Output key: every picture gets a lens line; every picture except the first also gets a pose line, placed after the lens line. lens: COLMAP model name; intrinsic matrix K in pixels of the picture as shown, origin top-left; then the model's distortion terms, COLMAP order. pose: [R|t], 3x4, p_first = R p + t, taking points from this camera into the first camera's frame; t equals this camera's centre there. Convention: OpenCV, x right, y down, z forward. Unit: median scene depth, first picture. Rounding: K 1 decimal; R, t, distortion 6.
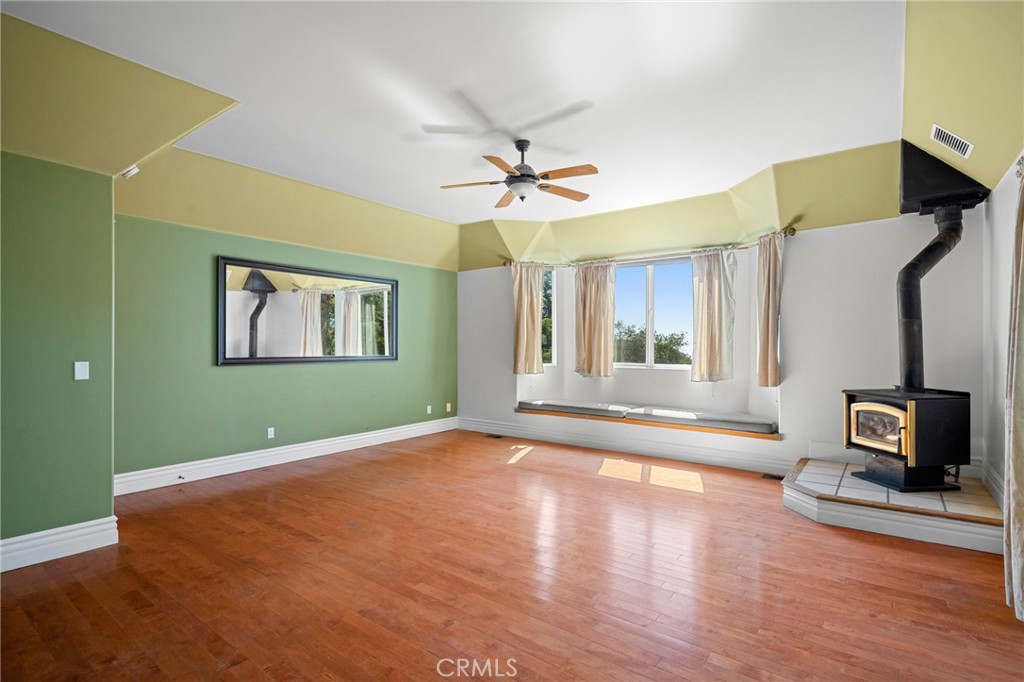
lens RADIAL K [[499.6, 0, 511.8], [0, 499.6, 345.2], [0, 0, 1]] dist [0.000209, 0.000023]
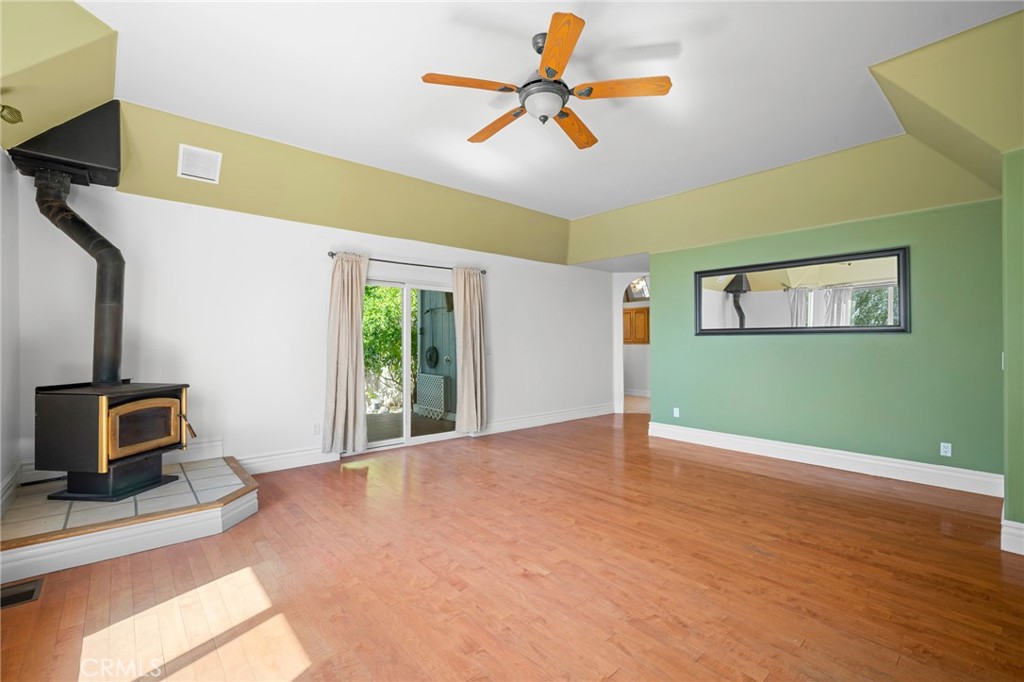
lens RADIAL K [[443.5, 0, 511.6], [0, 443.5, 336.2], [0, 0, 1]] dist [0.000861, -0.000051]
pose [[-0.979518, -0.000985, 0.201356, -0.066916], [-0.003720, 0.999906, -0.013203, 0.015755], [-0.201324, -0.013681, -0.979429, 1.902774]]
